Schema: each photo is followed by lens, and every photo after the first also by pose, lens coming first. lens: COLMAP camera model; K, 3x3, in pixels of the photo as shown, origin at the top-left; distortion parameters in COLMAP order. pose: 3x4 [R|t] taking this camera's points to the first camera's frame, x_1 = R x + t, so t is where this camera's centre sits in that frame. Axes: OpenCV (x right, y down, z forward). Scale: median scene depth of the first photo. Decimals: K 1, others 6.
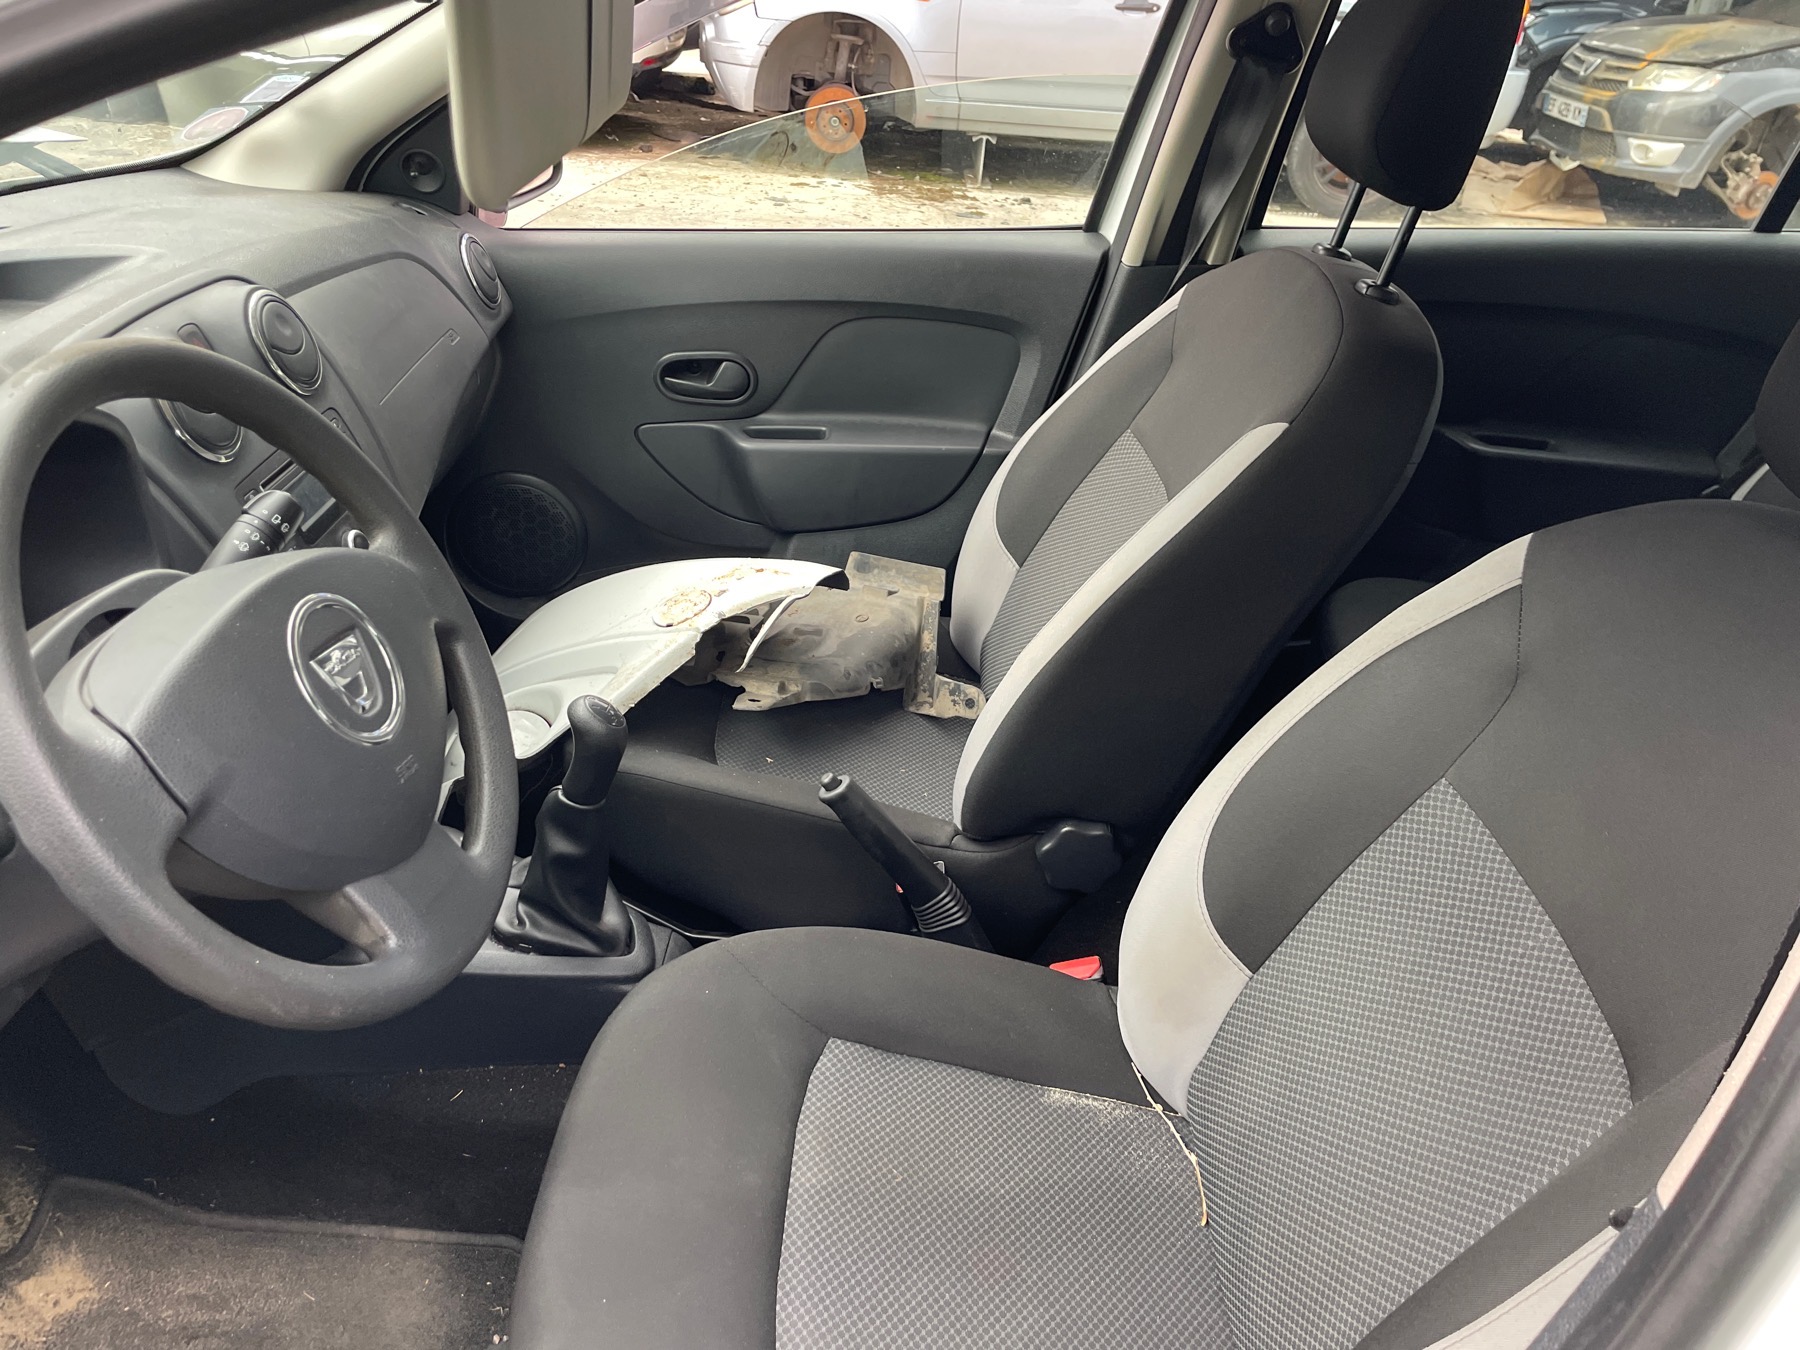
lens RADIAL K [[1362.8, 0, 898.4], [0, 1362.8, 651.2], [0, 0, 1]] dist [0.067114, -0.090249]
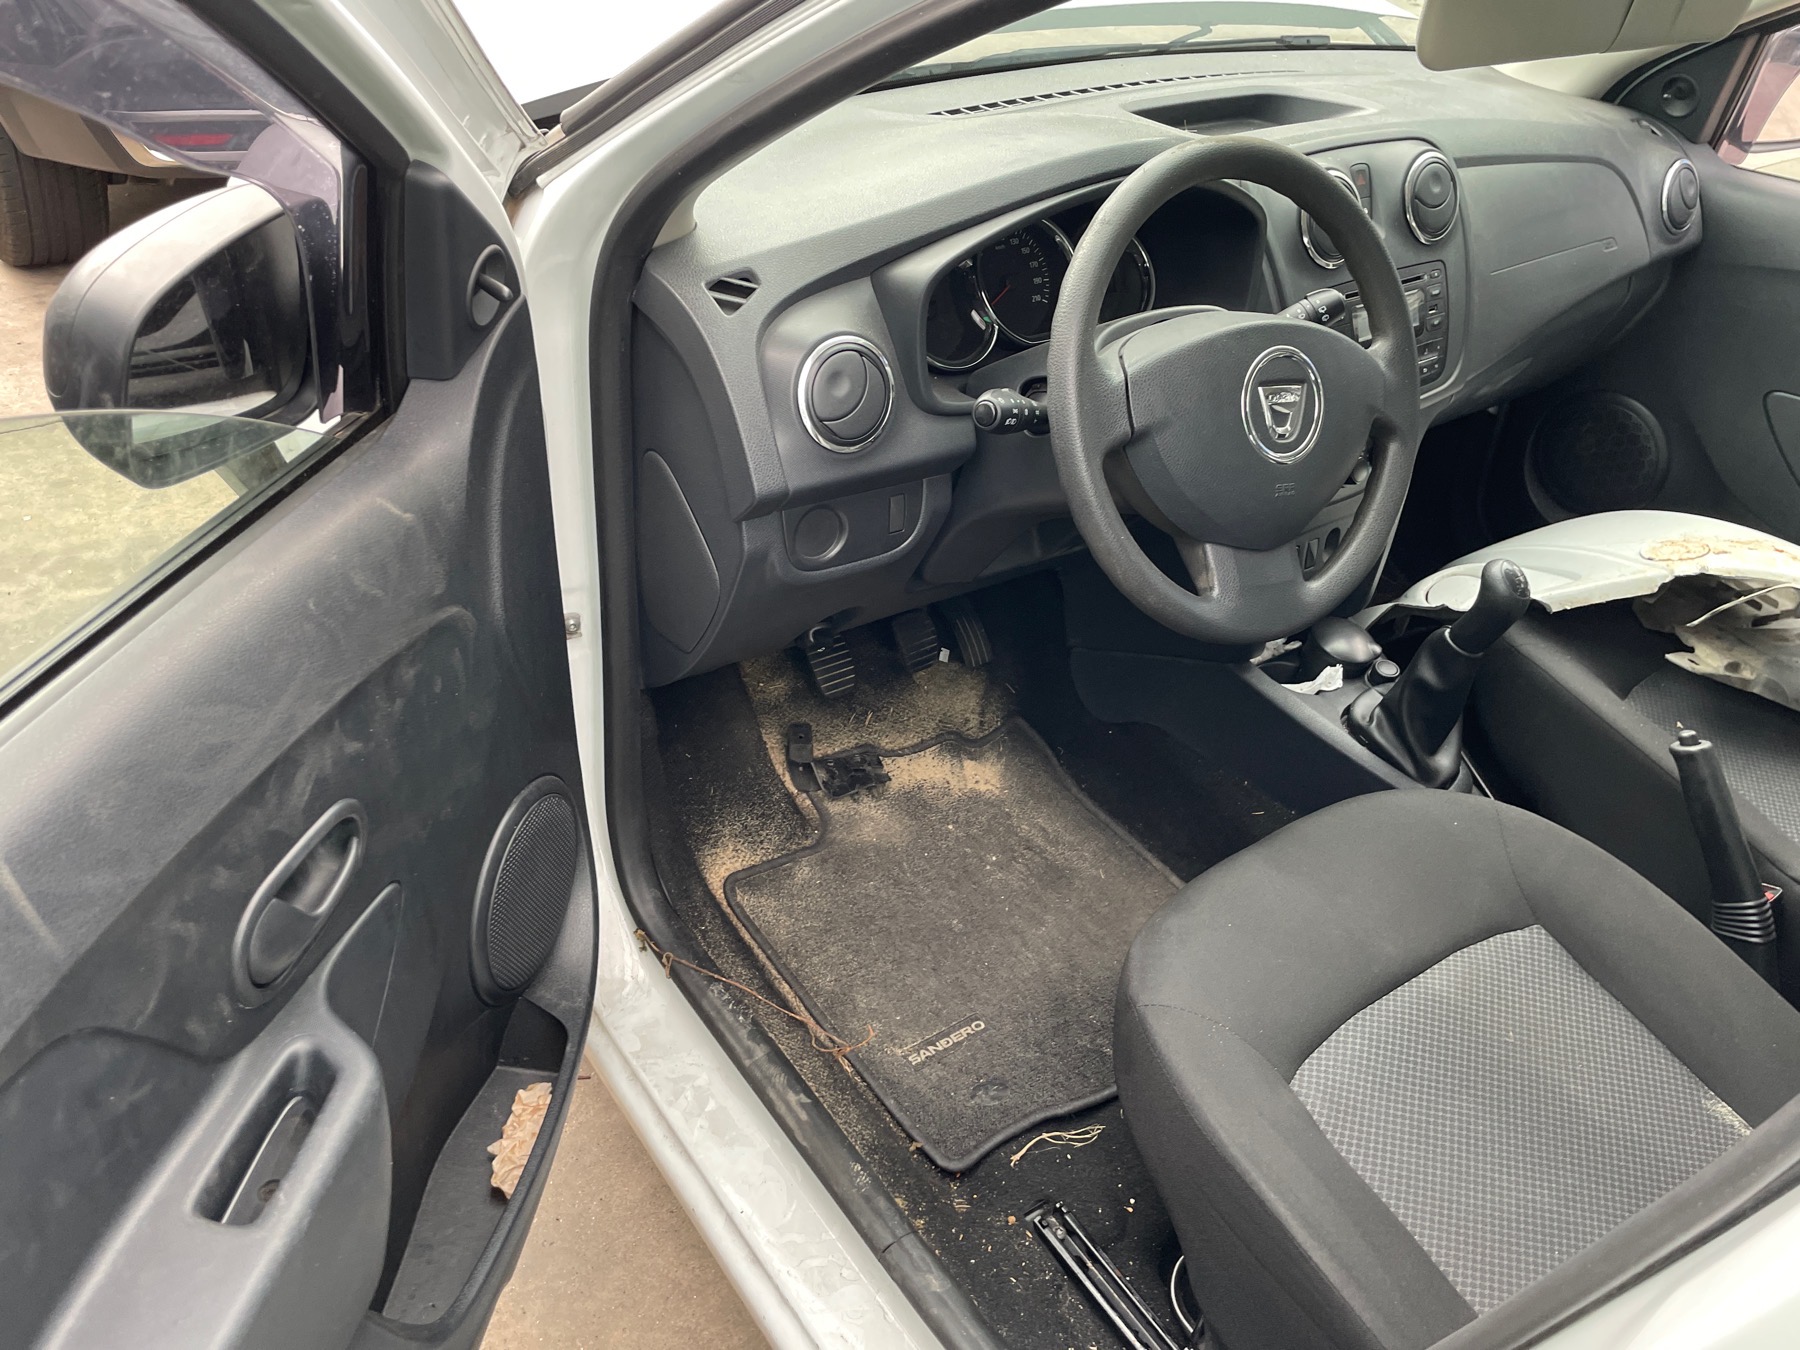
lens RADIAL K [[1362.8, 0, 876.9], [0, 1362.8, 655.4], [0, 0, 1]] dist [0.067114, -0.090249]
pose [[0.595521, 0.446411, -0.667886, 0.243862], [-0.408633, 0.884125, 0.226586, 0.055159], [0.691646, 0.137983, 0.708934, -0.145983]]
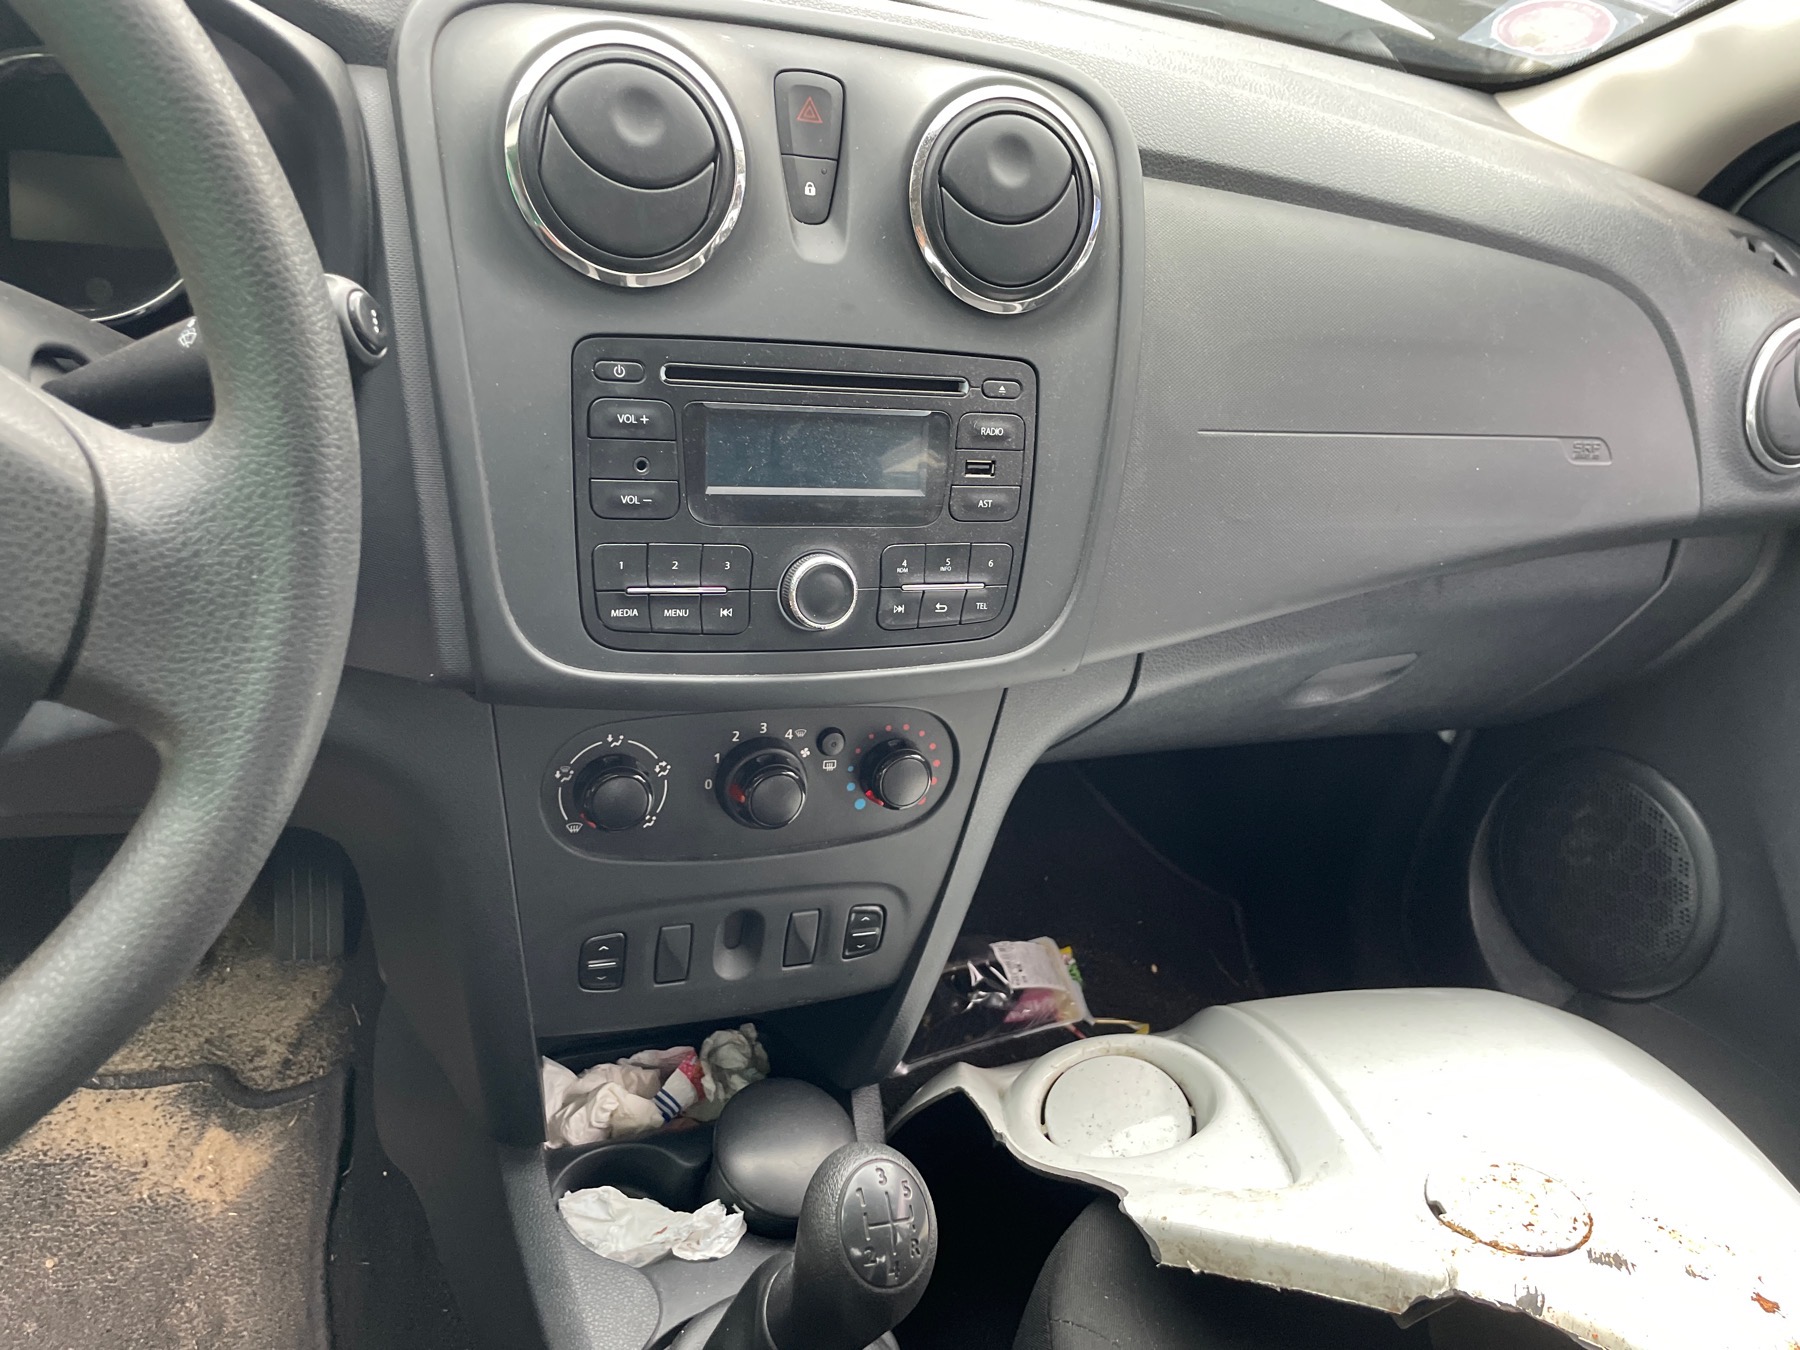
lens RADIAL K [[1362.8, 0, 886.5], [0, 1362.8, 664.2], [0, 0, 1]] dist [0.067114, -0.090249]
pose [[0.358230, 0.494868, -0.791692, 0.018148], [-0.578390, 0.783281, 0.227896, -0.166333], [0.732896, 0.376268, 0.566821, 0.687390]]
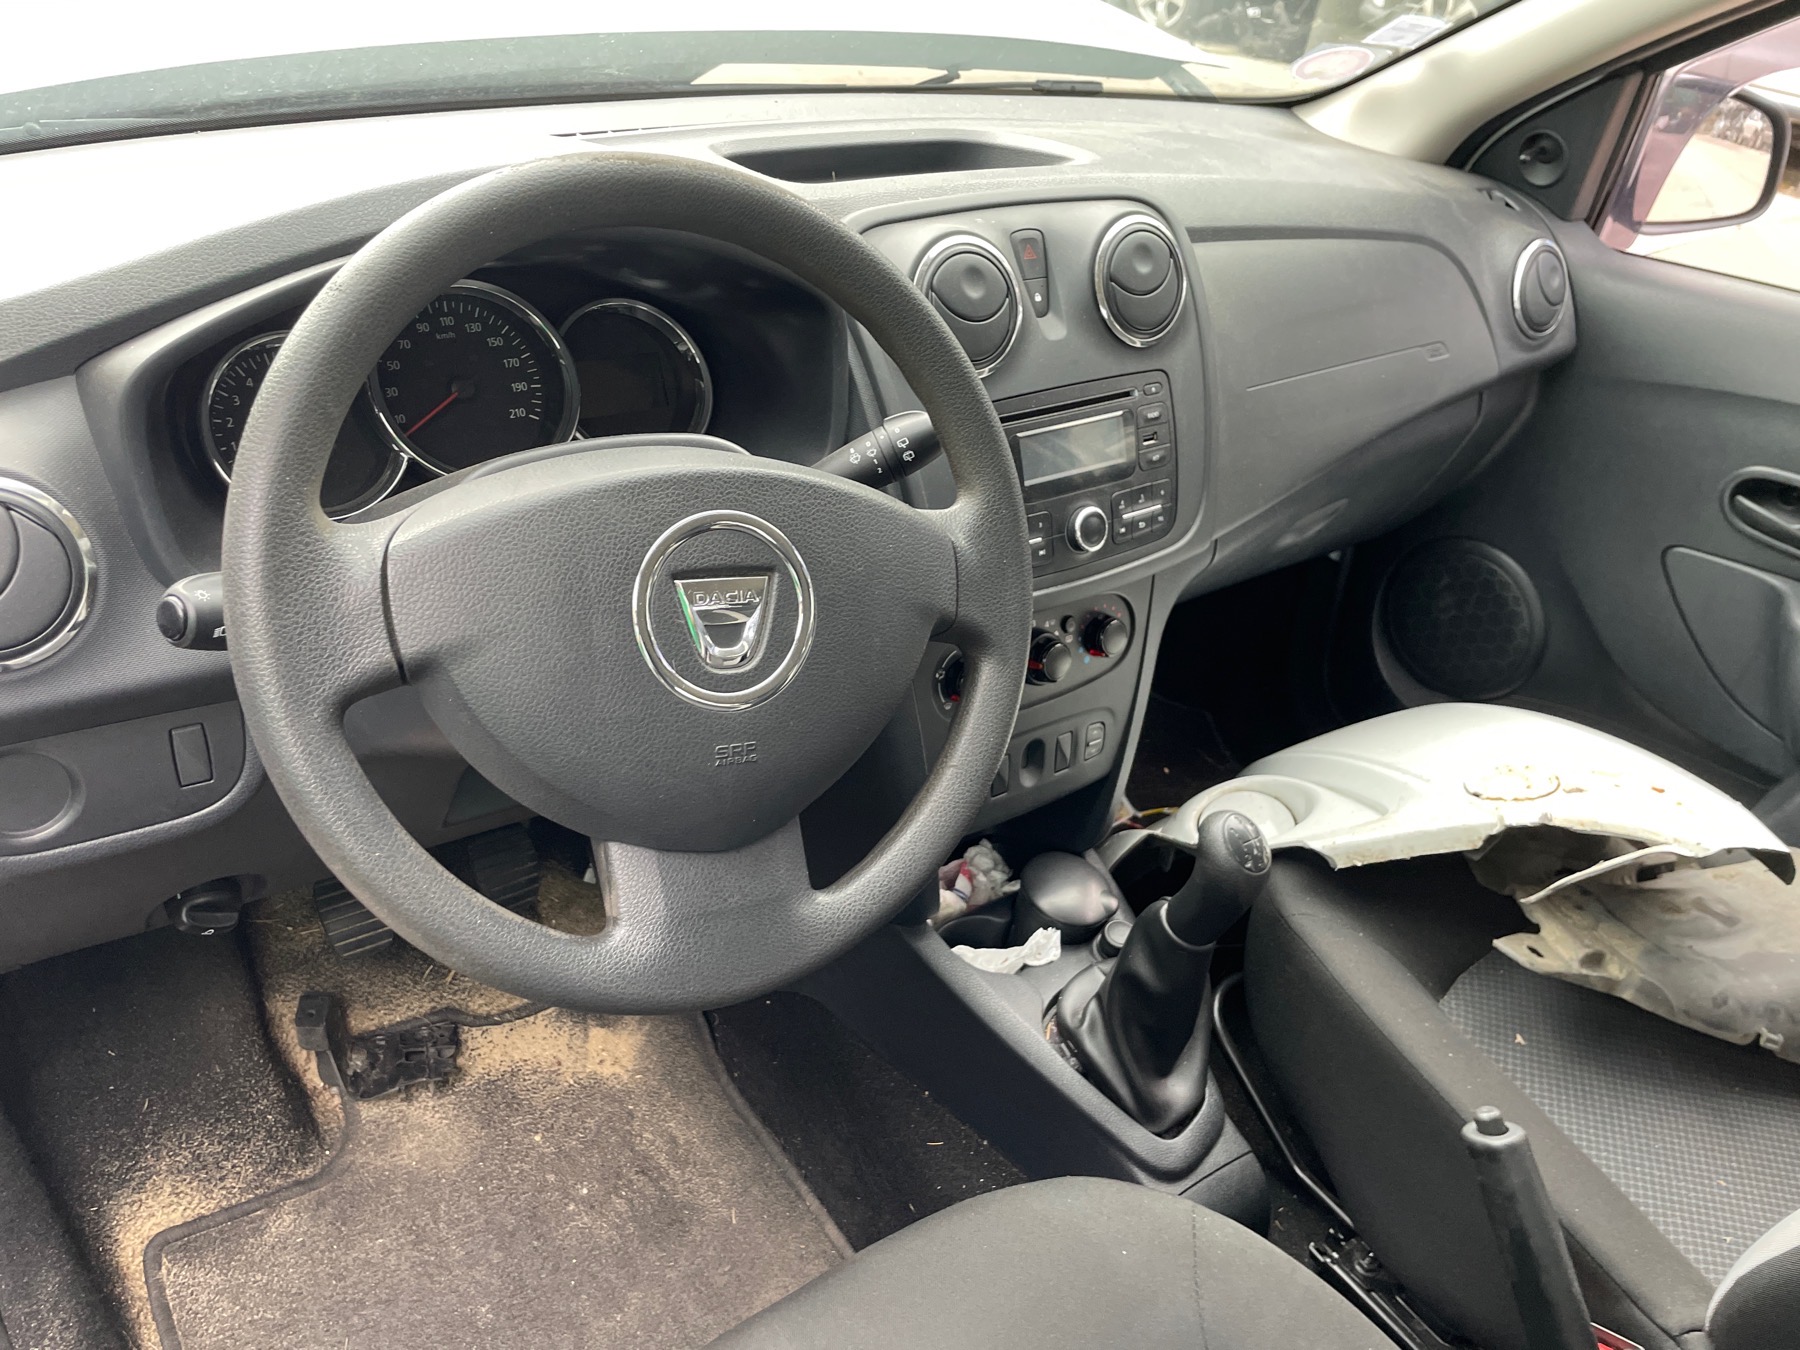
lens RADIAL K [[1362.8, 0, 886.4], [0, 1362.8, 671.1], [0, 0, 1]] dist [0.067114, -0.090249]
pose [[0.594402, 0.416290, -0.688032, 0.136303], [-0.422136, 0.889746, 0.173646, -0.083035], [0.684461, 0.187228, 0.704598, 0.310630]]
